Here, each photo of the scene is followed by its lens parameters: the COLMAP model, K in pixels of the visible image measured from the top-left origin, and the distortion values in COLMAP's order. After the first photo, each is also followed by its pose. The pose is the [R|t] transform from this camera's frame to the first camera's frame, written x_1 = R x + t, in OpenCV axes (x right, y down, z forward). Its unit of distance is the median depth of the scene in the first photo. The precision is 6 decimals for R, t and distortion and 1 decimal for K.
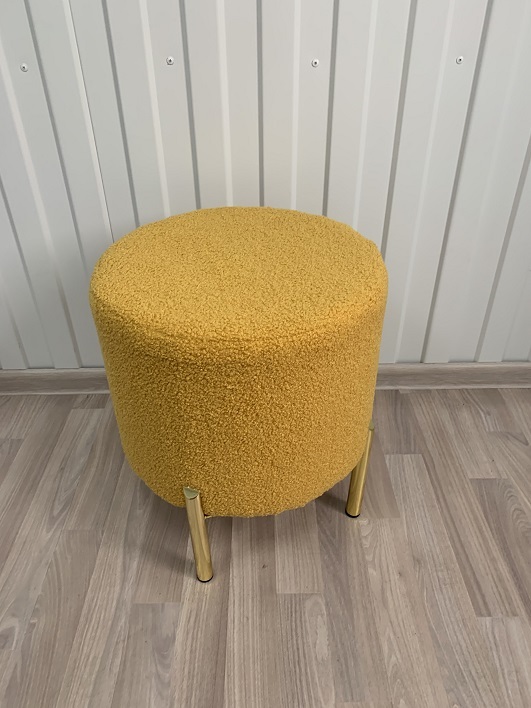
lens RADIAL K [[538.8, 0, 259.3], [0, 538.8, 336.4], [0, 0, 1]] dist [-0.010838, 0.001512]
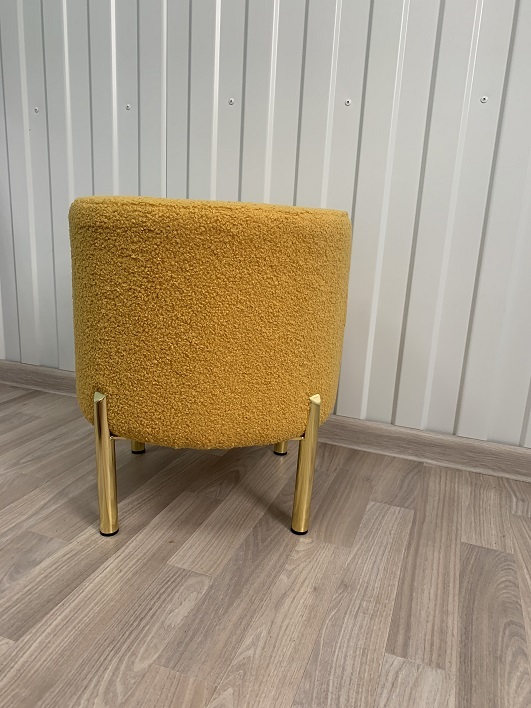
lens RADIAL K [[538.8, 0, 270.1], [0, 538.8, 356.3], [0, 0, 1]] dist [-0.010838, 0.001512]
pose [[0.938176, 0.146404, -0.313676, 0.420650], [-0.243745, 0.922823, -0.298304, 0.398701], [0.245795, 0.356318, 0.901456, 0.149559]]
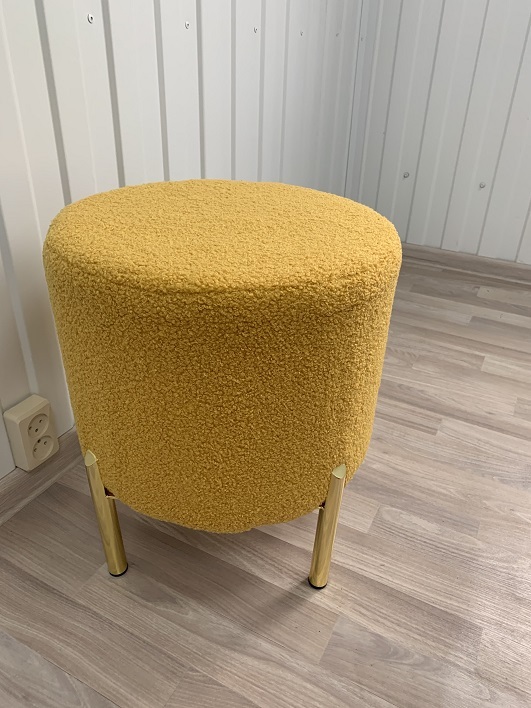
lens RADIAL K [[538.8, 0, 269.5], [0, 538.8, 348.0], [0, 0, 1]] dist [-0.010838, 0.001512]
pose [[0.462660, -0.412238, 0.784861, -0.707219], [0.453137, 0.870890, 0.190309, -0.093355], [-0.761980, 0.267601, 0.589726, 0.469658]]
